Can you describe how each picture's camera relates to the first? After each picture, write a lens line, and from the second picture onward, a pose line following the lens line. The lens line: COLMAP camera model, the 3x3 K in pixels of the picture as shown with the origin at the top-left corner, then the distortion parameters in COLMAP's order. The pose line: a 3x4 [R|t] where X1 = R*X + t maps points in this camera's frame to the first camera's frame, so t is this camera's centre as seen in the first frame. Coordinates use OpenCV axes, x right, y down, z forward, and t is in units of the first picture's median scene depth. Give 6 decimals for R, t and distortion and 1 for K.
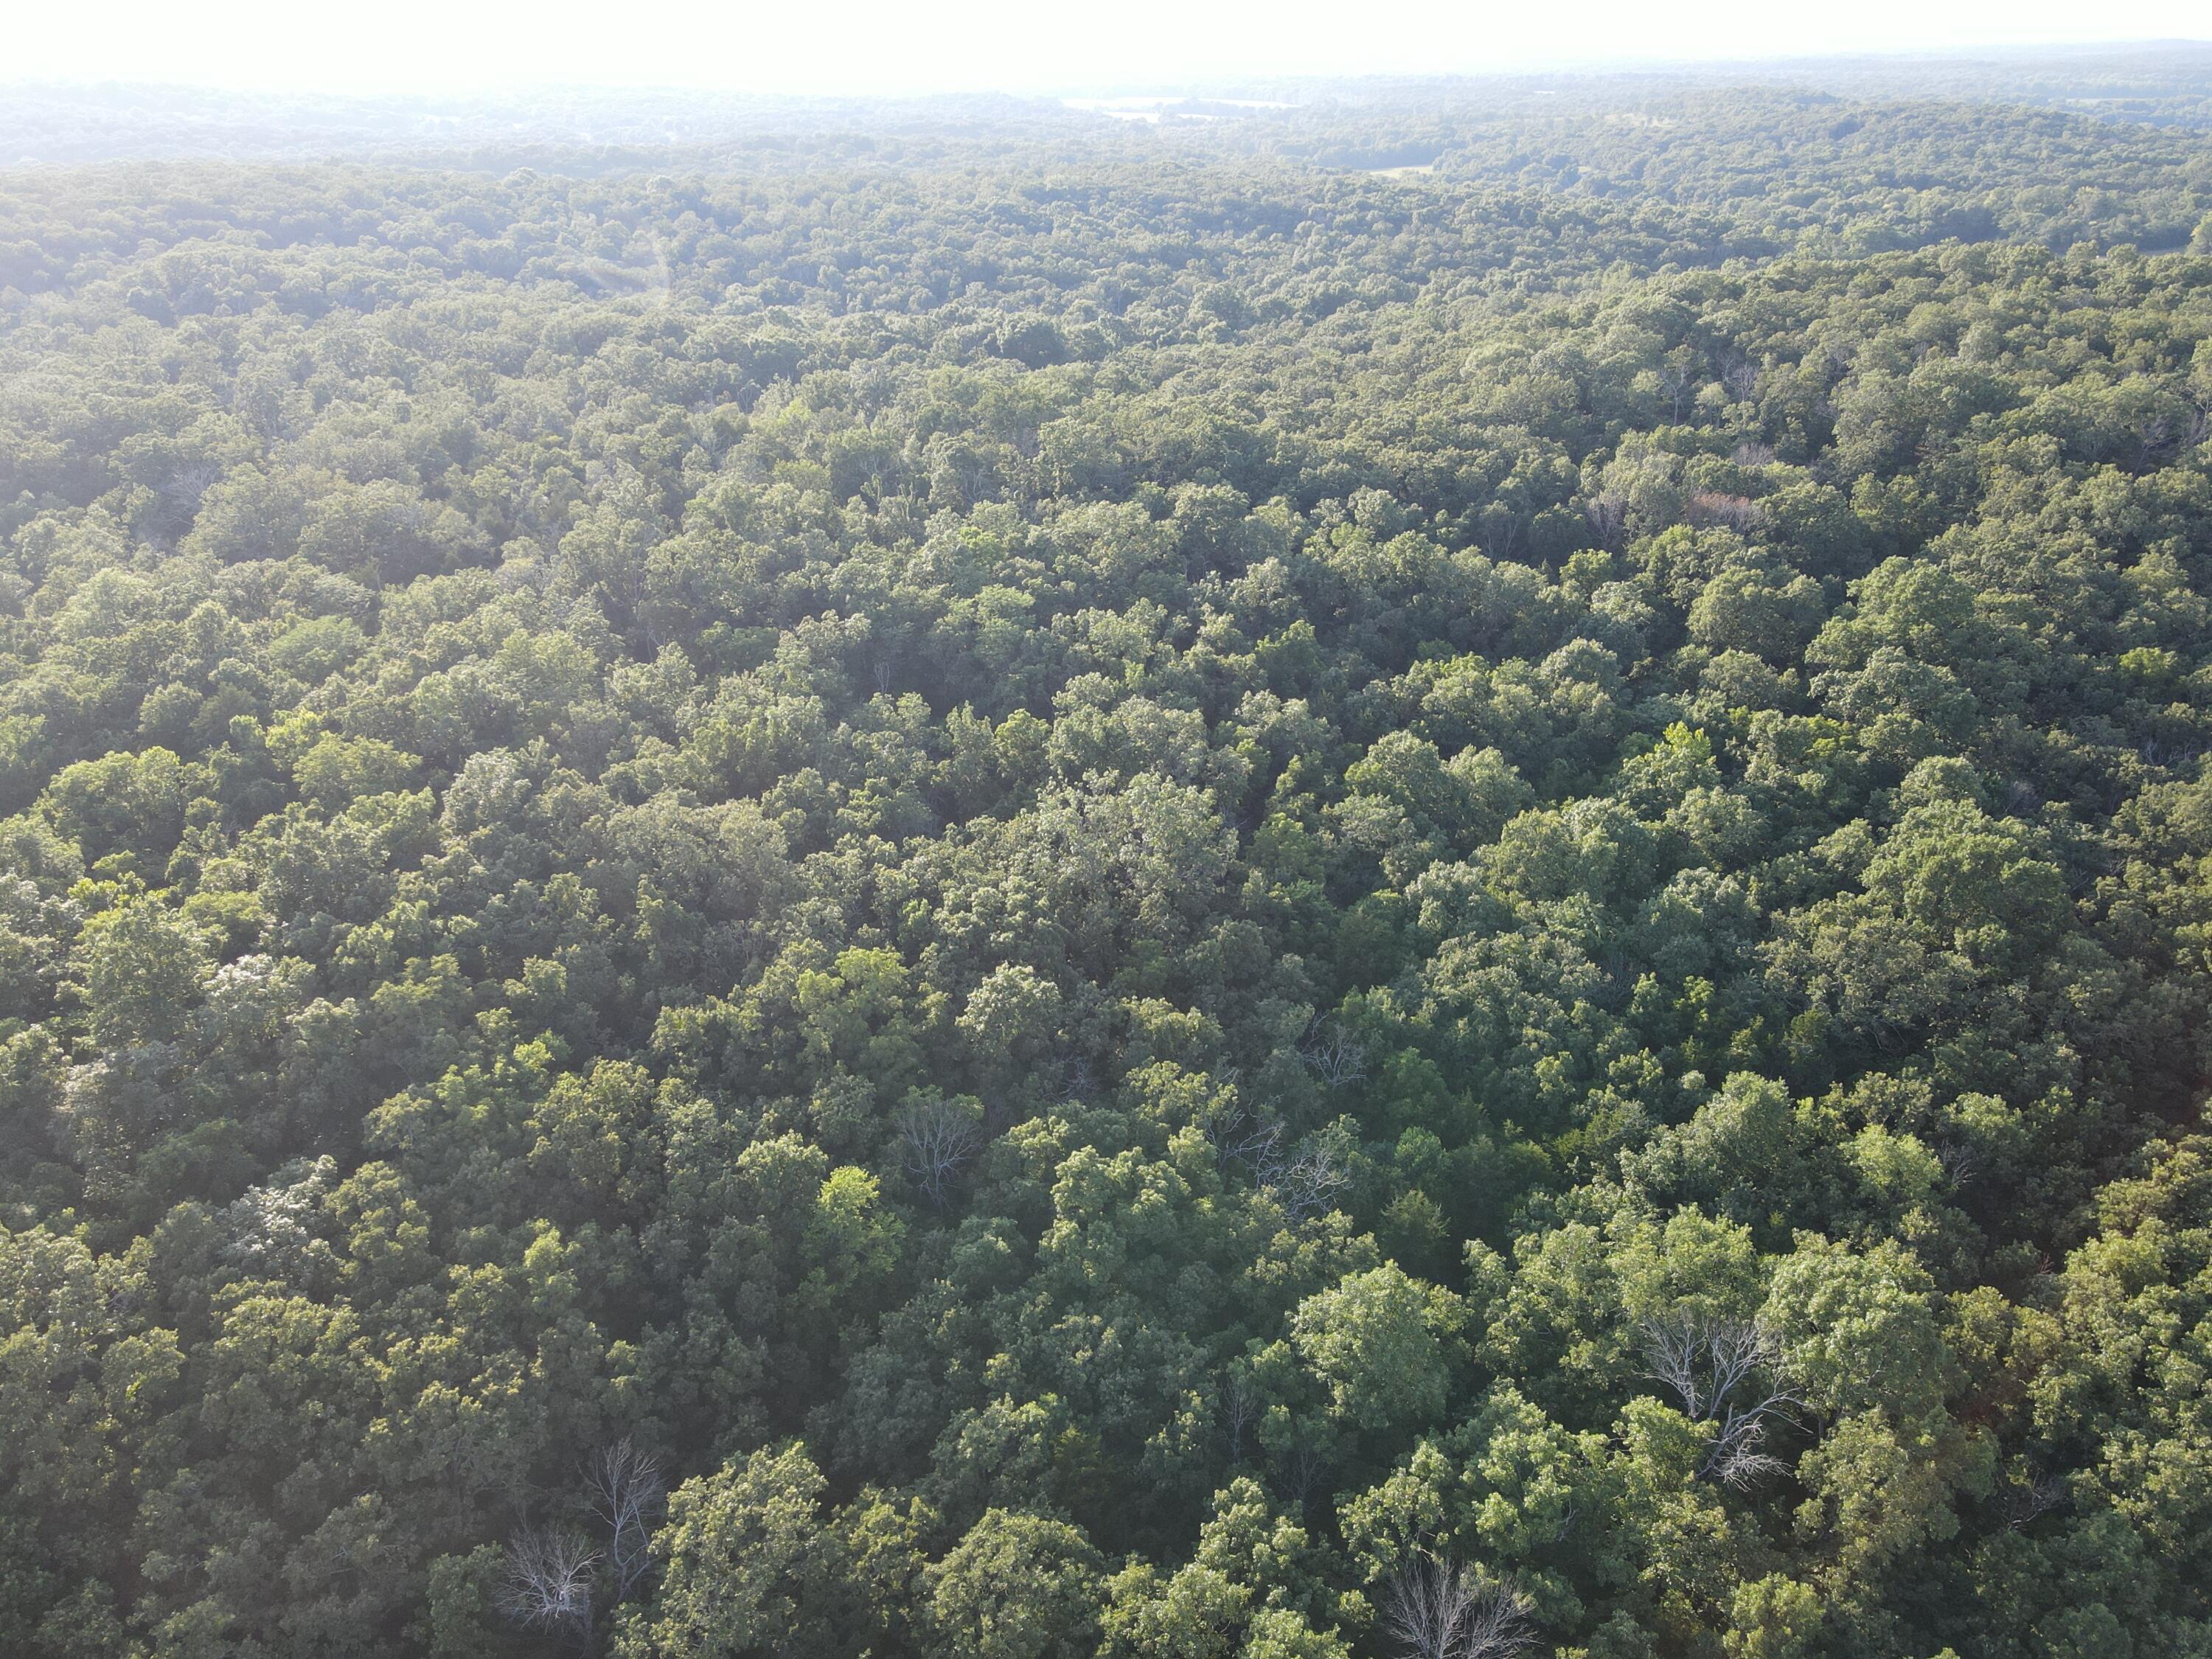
lens RADIAL K [[1644.7, 0, 1097.3], [0, 1644.7, 777.9], [0, 0, 1]] dist [-0.009724, 0.041825]
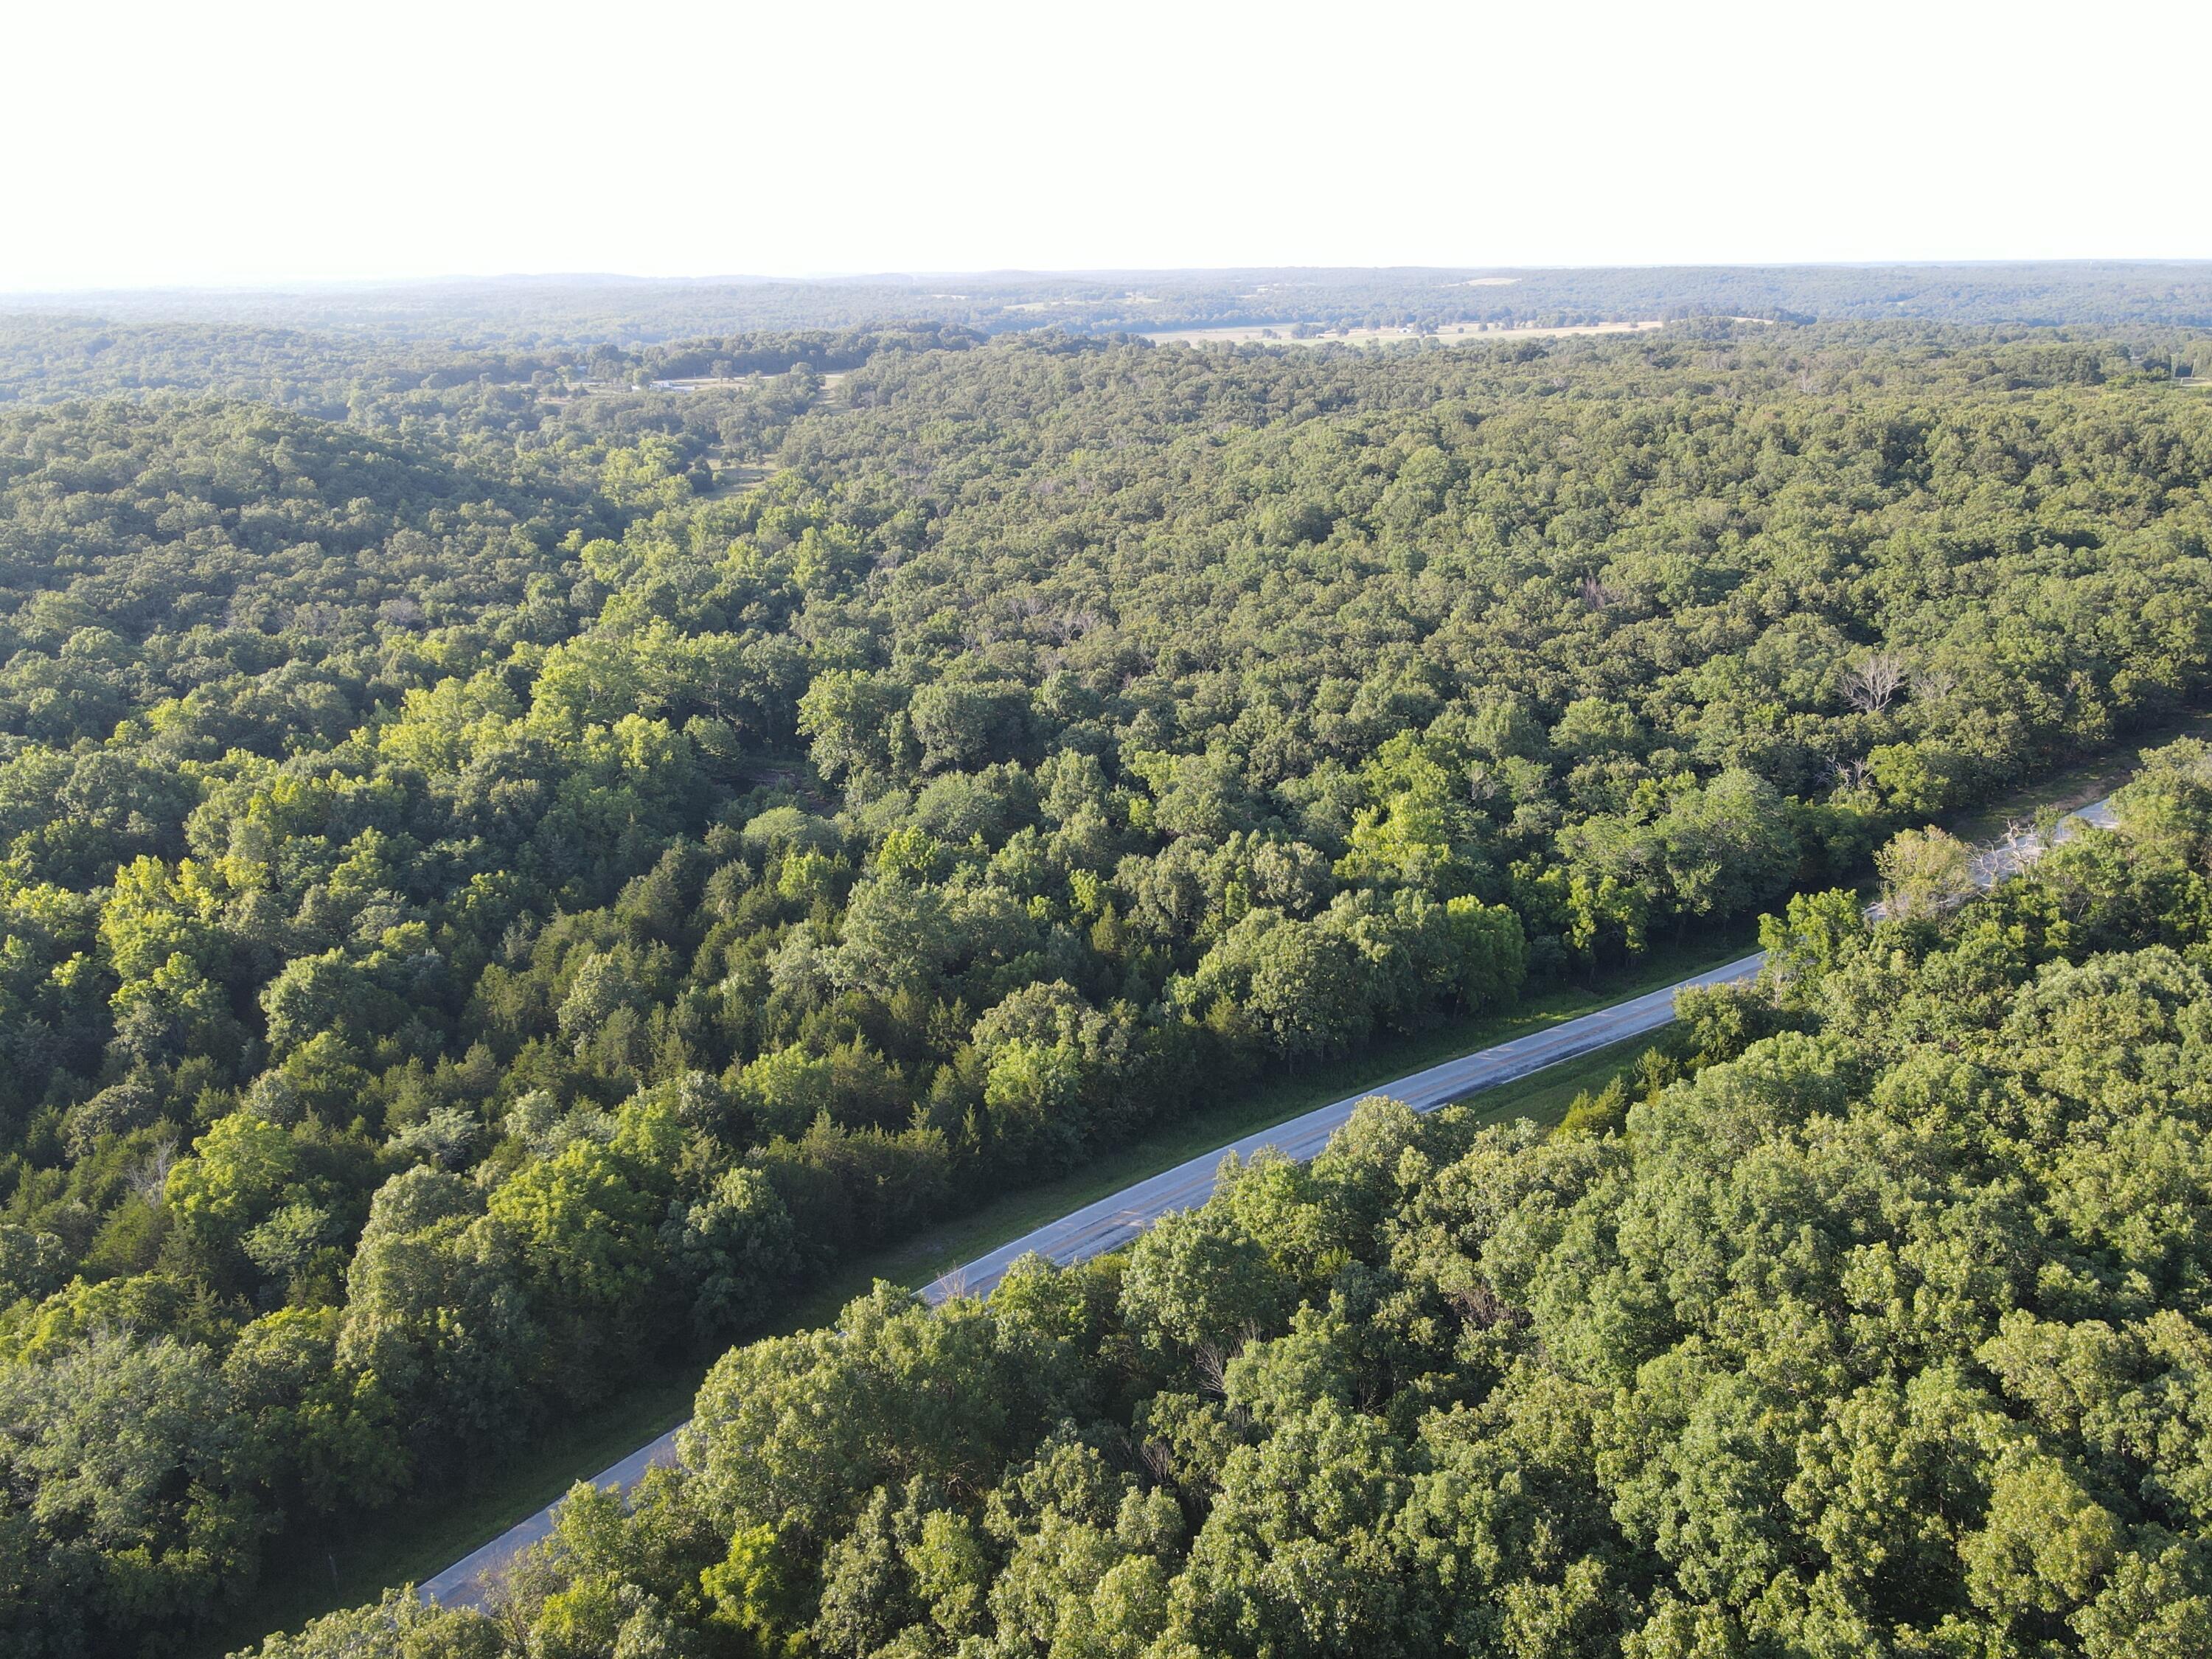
lens RADIAL K [[1622.3, 0, 1105.2], [0, 1622.3, 833.3], [0, 0, 1]] dist [-0.009842, 0.043355]
pose [[0.632925, -0.247738, 0.733507, -0.112523], [0.312891, 0.948454, 0.050349, 0.637440], [-0.708170, 0.197640, 0.677815, -1.380045]]
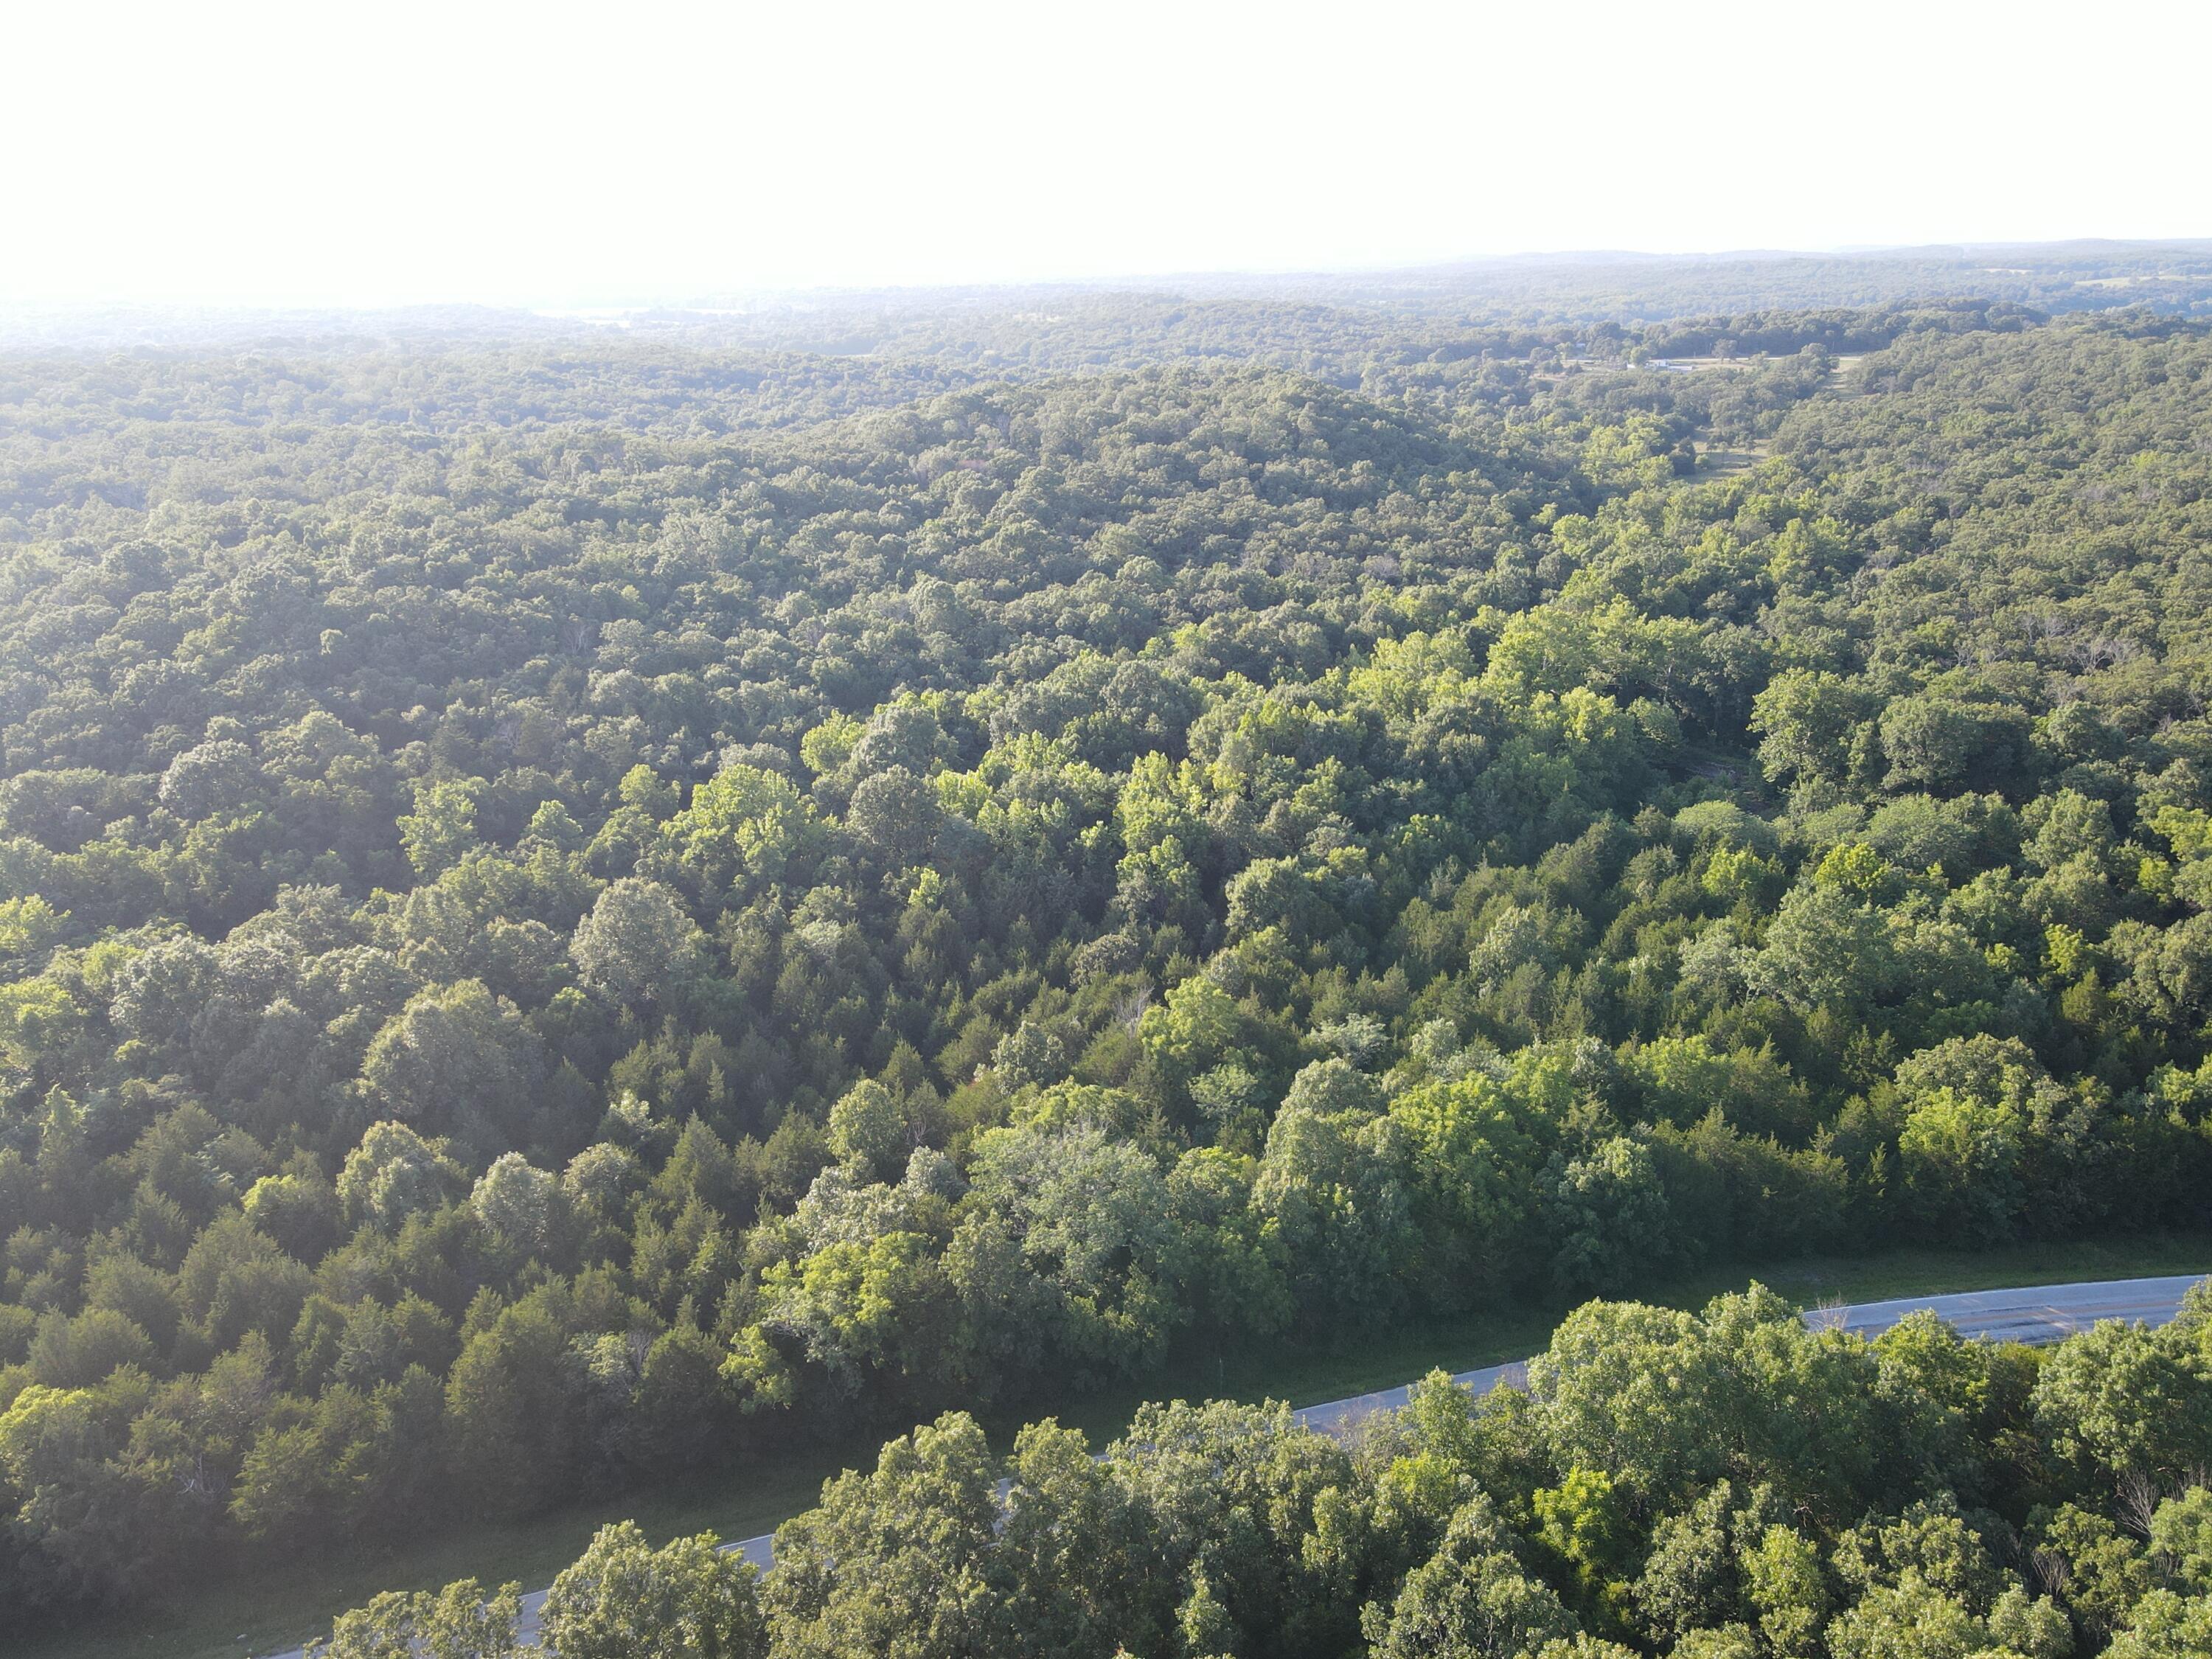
lens RADIAL K [[1624.6, 0, 1104.8], [0, 1624.6, 829.2], [0, 0, 1]] dist [-0.016690, 0.062466]
pose [[0.951426, -0.105254, 0.289327, -0.146385], [0.128735, 0.989656, -0.063309, 0.642759], [-0.279670, 0.097481, 0.955135, -1.394560]]
